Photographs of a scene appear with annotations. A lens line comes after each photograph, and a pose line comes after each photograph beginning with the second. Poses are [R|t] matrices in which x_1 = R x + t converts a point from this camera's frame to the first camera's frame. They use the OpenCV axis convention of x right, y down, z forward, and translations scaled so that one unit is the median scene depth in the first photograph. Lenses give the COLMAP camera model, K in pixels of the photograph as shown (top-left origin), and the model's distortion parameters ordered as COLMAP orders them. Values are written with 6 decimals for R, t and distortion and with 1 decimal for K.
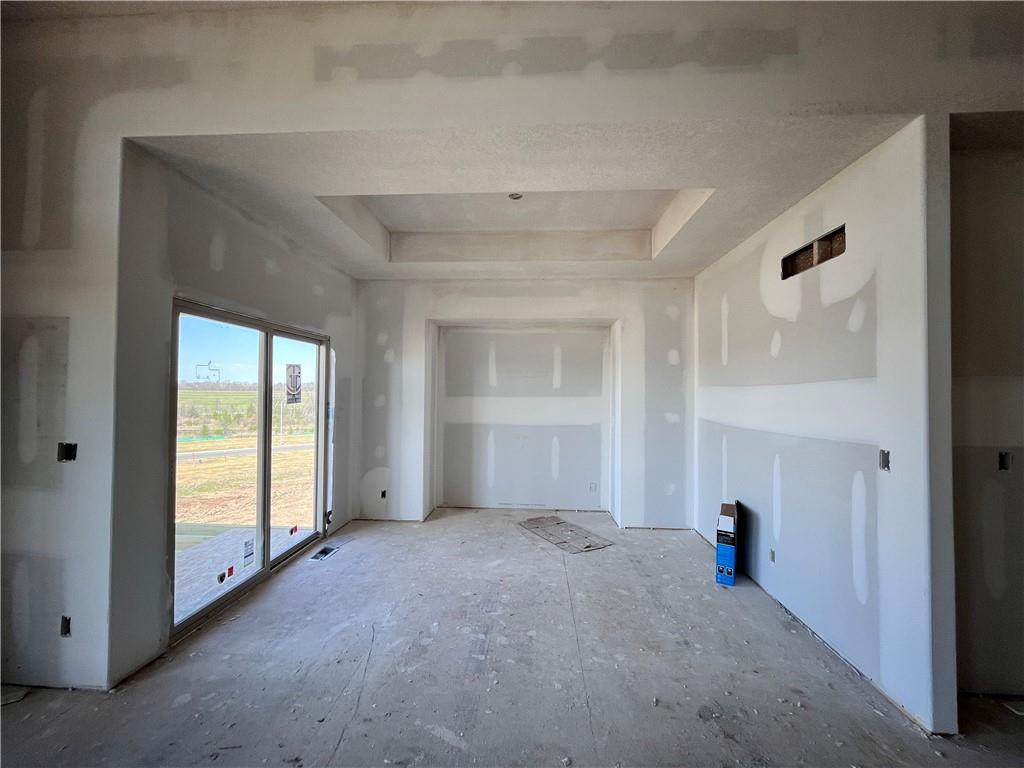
lens RADIAL K [[414.0, 0, 510.9], [0, 414.0, 384.9], [0, 0, 1]] dist [-0.002743, 0.000258]
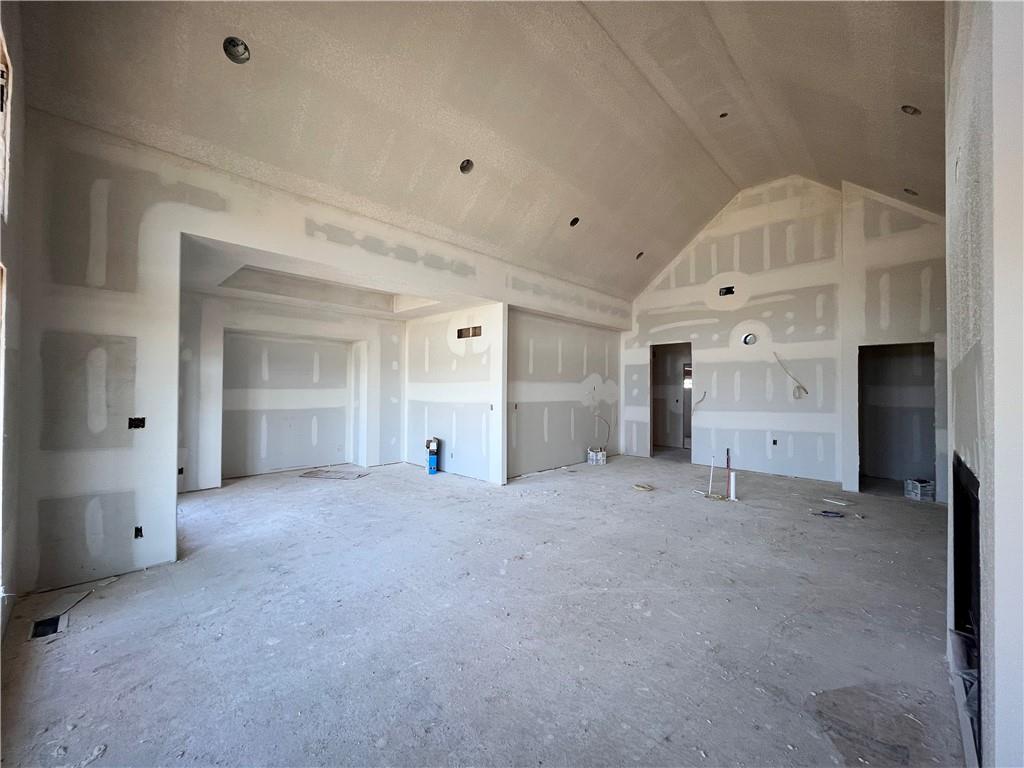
lens RADIAL K [[414.0, 0, 512.5], [0, 414.0, 388.9], [0, 0, 1]] dist [-0.002743, 0.000258]
pose [[0.645993, -0.005096, 0.763327, -0.846719], [-0.014823, 0.999705, 0.019219, -0.012367], [-0.763200, -0.023730, 0.645727, -0.695855]]
